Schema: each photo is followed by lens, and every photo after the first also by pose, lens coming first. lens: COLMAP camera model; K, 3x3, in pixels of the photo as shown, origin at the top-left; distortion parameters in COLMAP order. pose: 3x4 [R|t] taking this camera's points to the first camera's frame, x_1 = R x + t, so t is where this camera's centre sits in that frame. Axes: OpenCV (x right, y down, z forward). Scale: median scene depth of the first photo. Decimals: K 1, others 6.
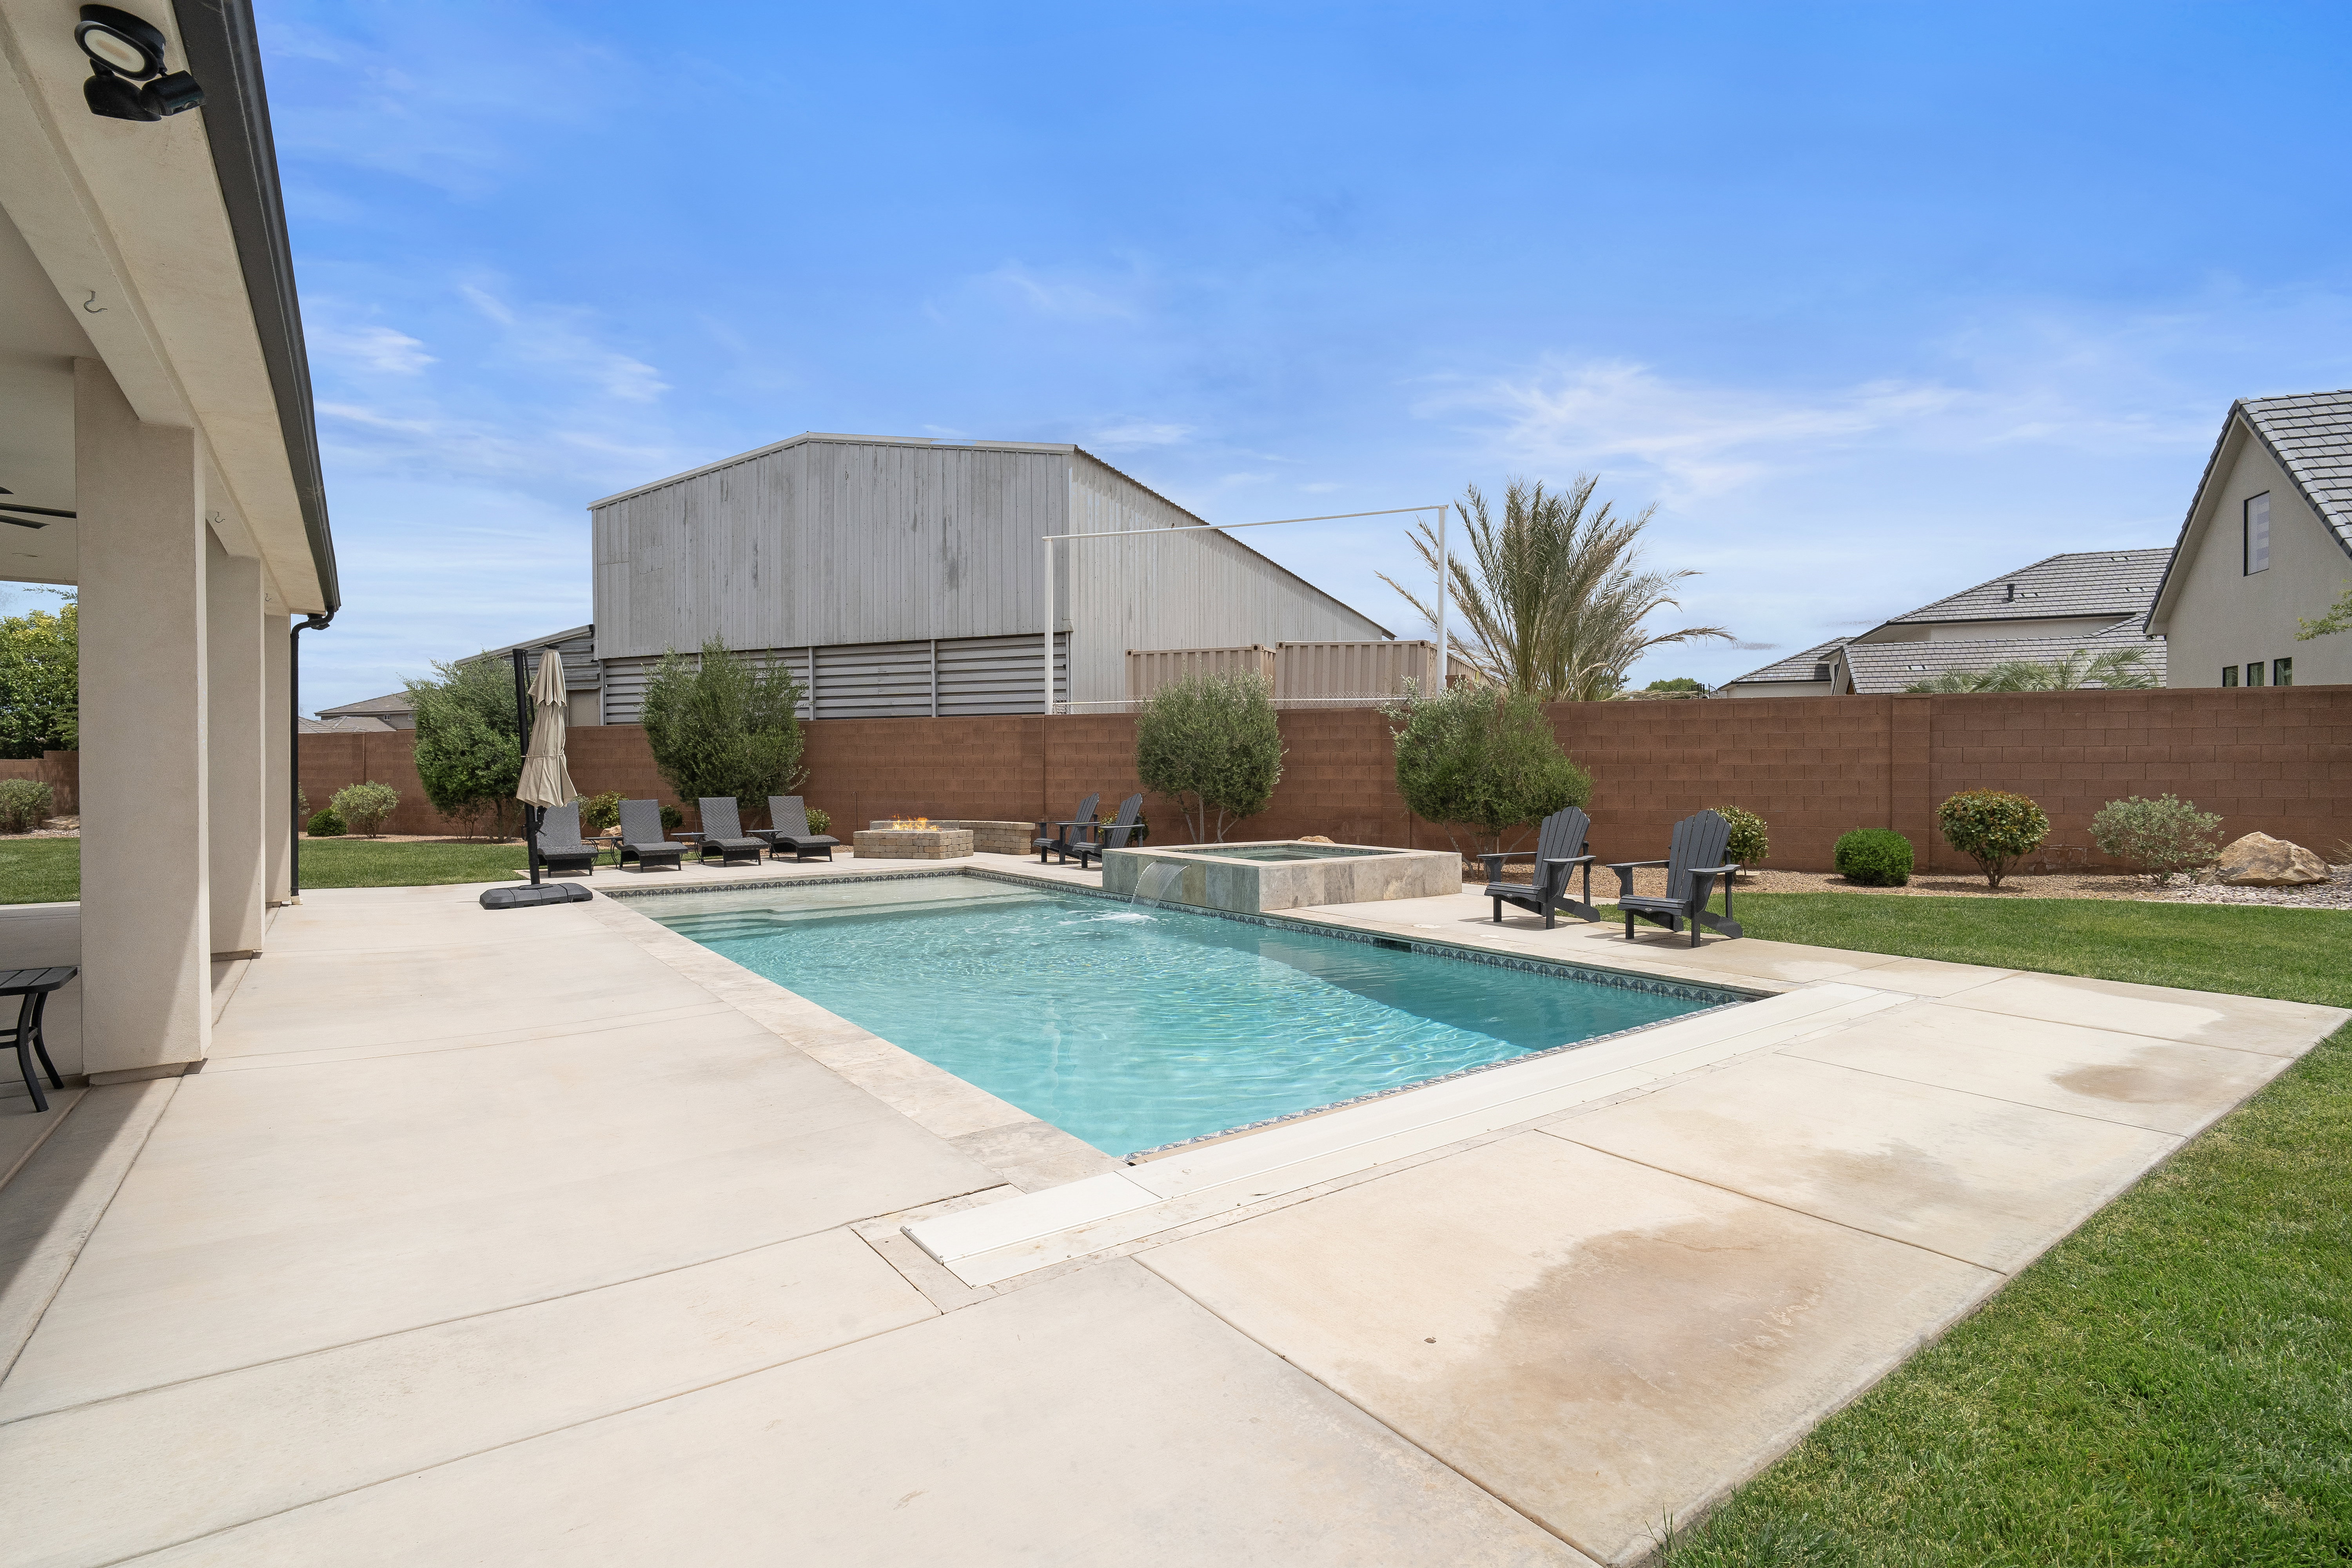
lens RADIAL K [[1112.6, 0, 1174.5], [0, 1112.6, 779.2], [0, 0, 1]] dist [-0.023127, 0.012546]
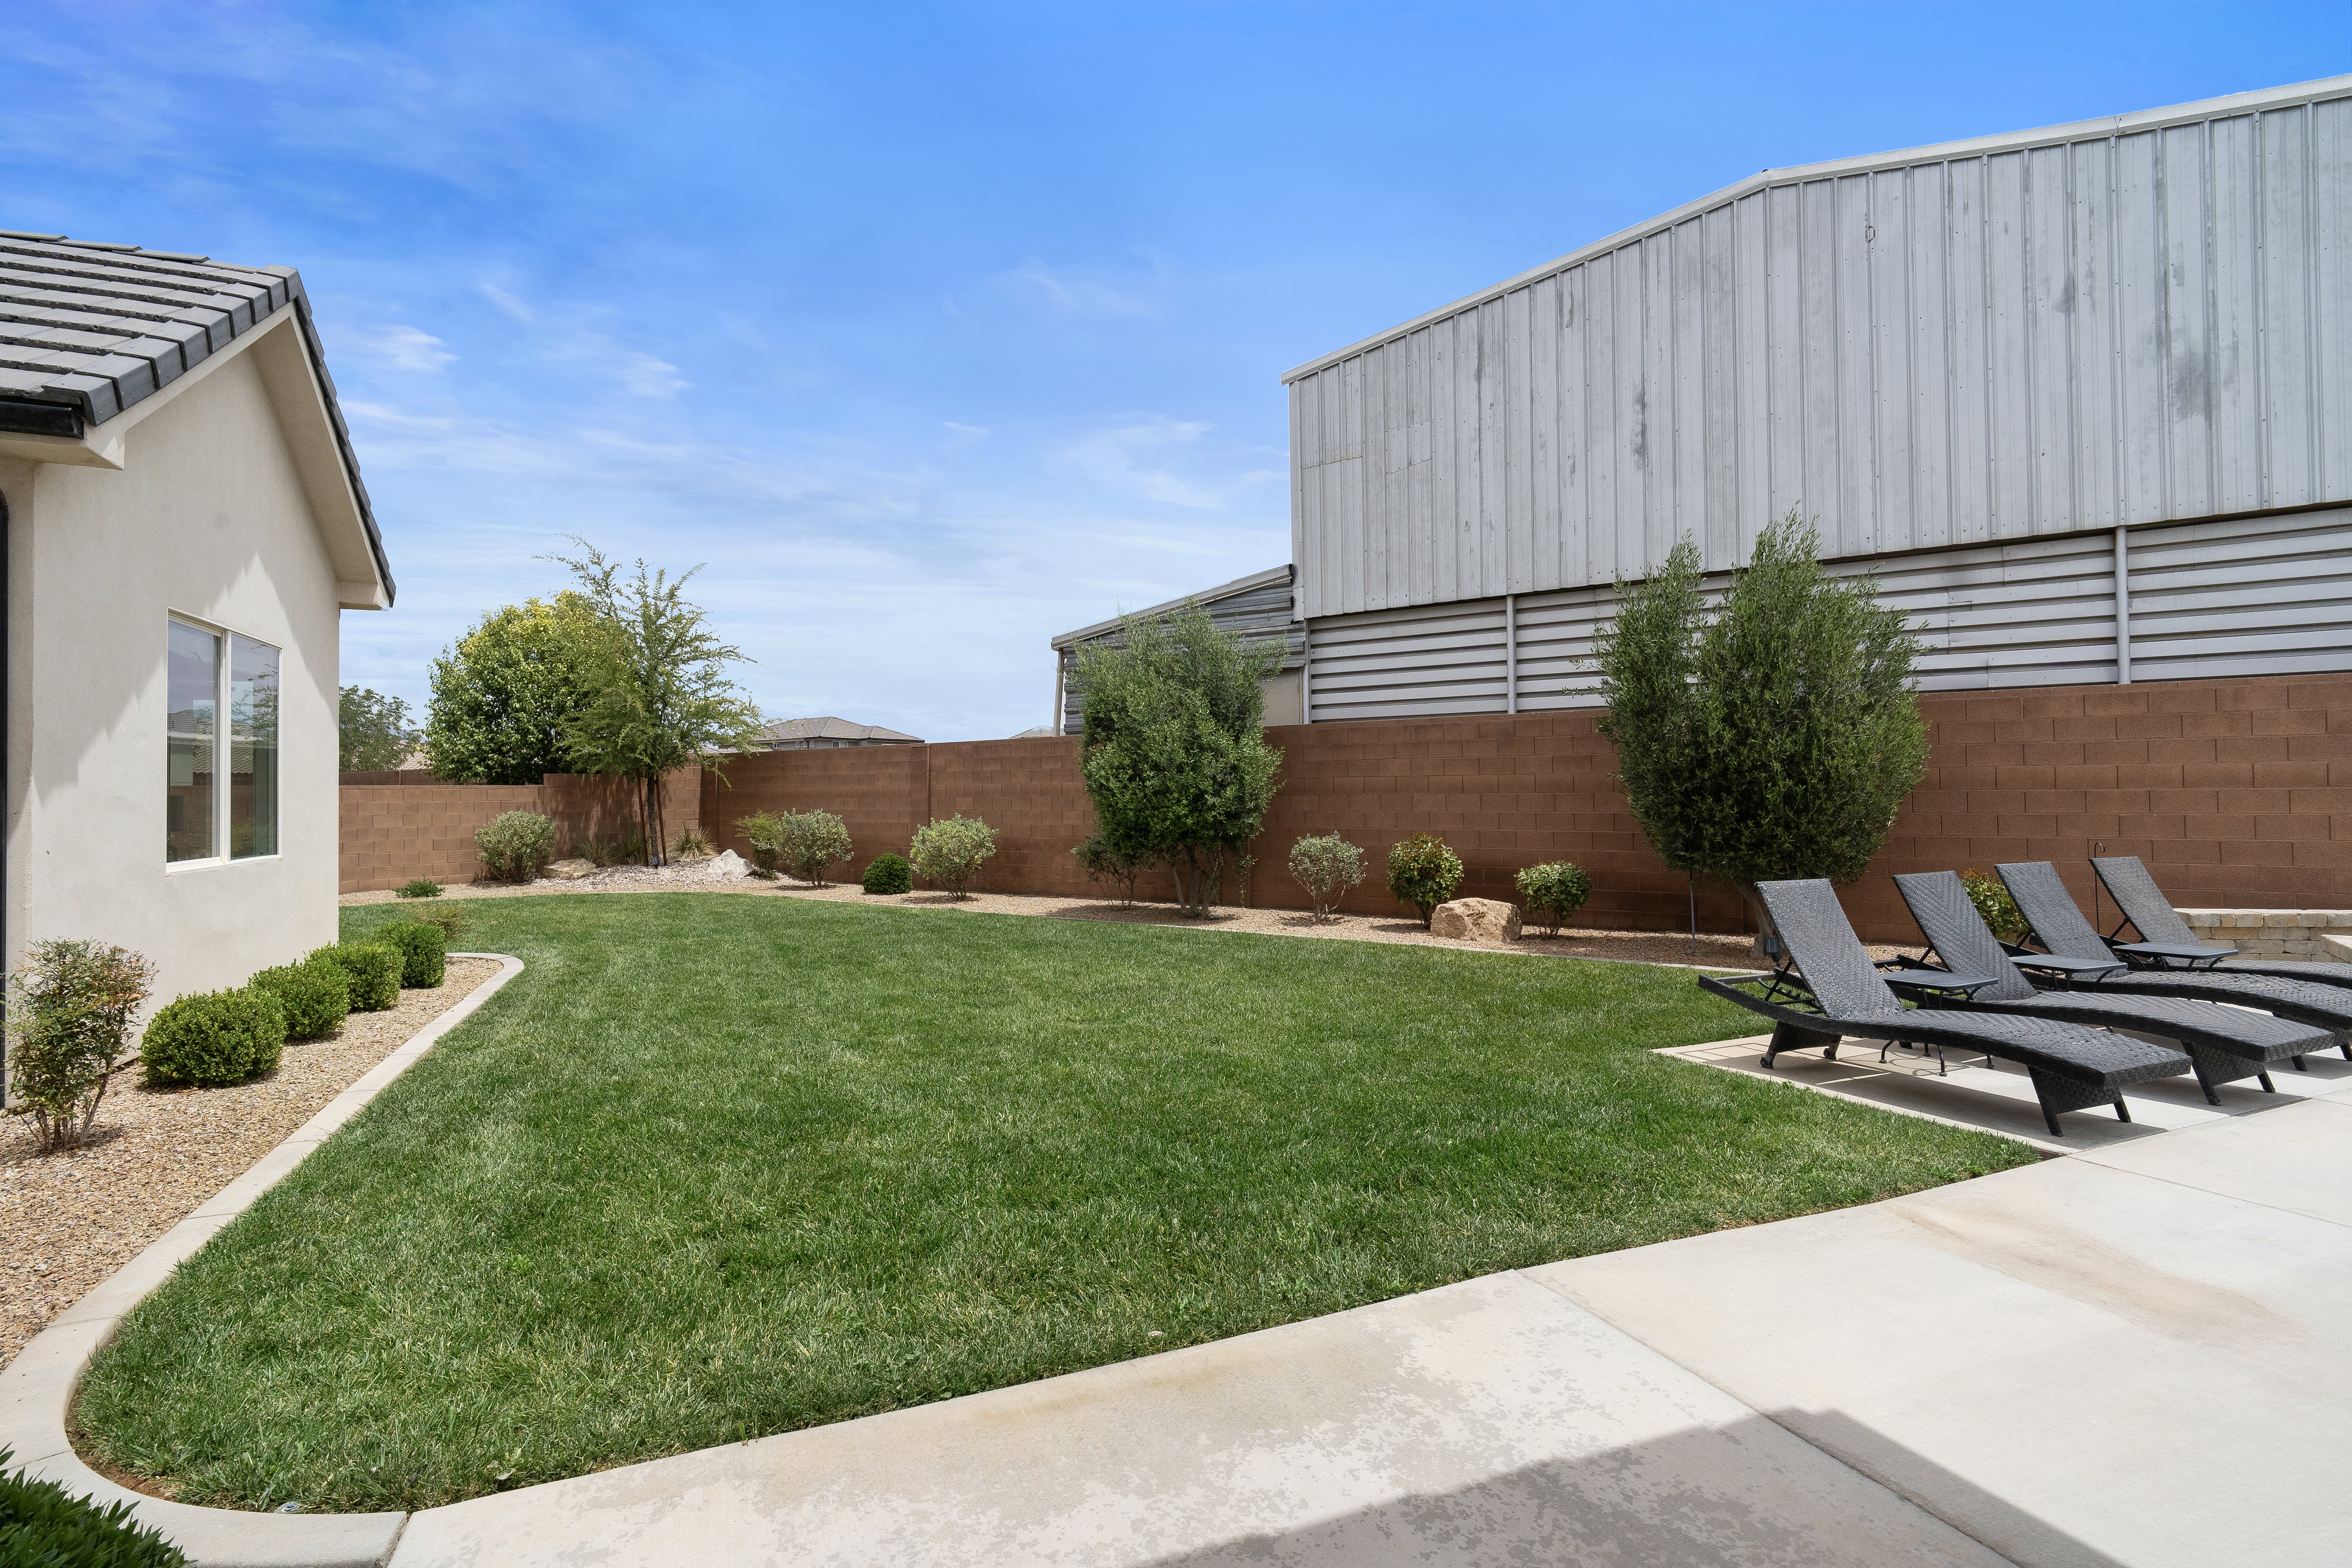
lens RADIAL K [[1091.5, 0, 1166.6], [0, 1091.5, 776.8], [0, 0, 1]] dist [-0.021076, 0.011691]
pose [[0.972181, -0.008047, -0.234094, -0.557879], [0.002203, 0.999680, -0.025216, -0.005131], [0.234222, 0.023999, 0.971887, 0.478524]]
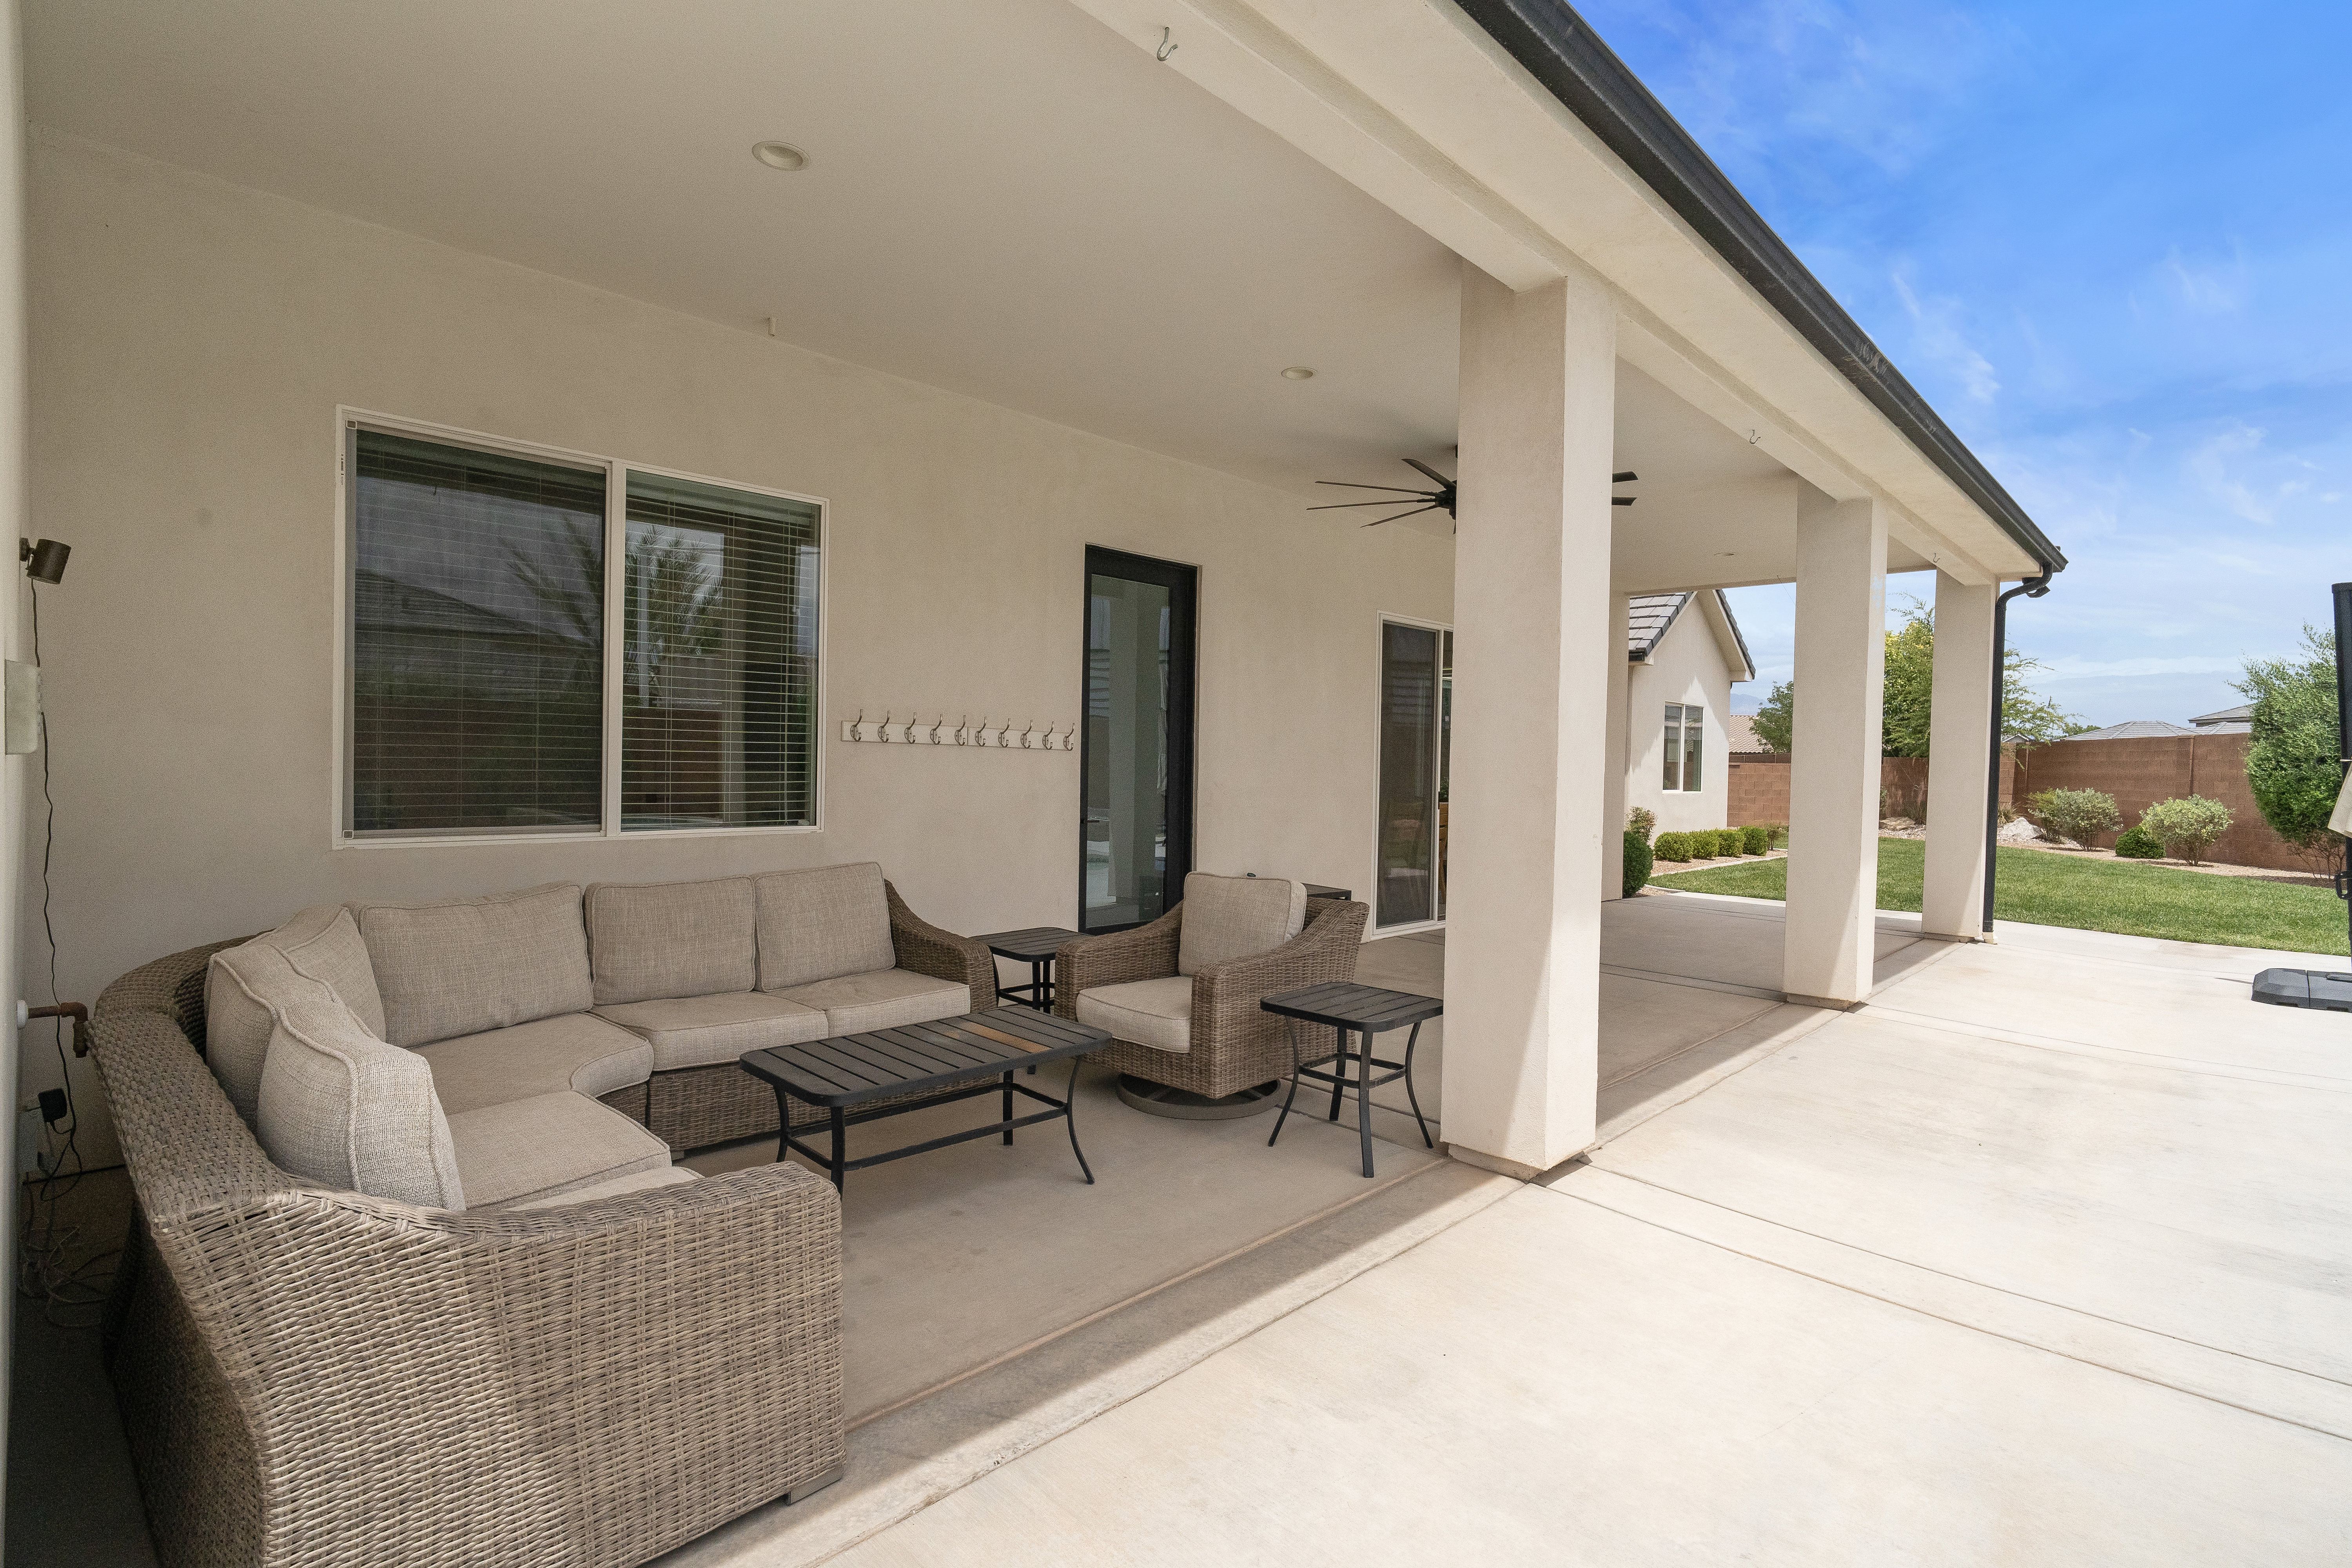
lens RADIAL K [[1112.6, 0, 1174.5], [0, 1112.6, 779.2], [0, 0, 1]] dist [-0.023127, 0.012546]
pose [[0.154668, 0.021210, -0.987739, -0.056401], [-0.031132, 0.999378, 0.016585, -0.000187], [0.987476, 0.028185, 0.155232, 0.165083]]
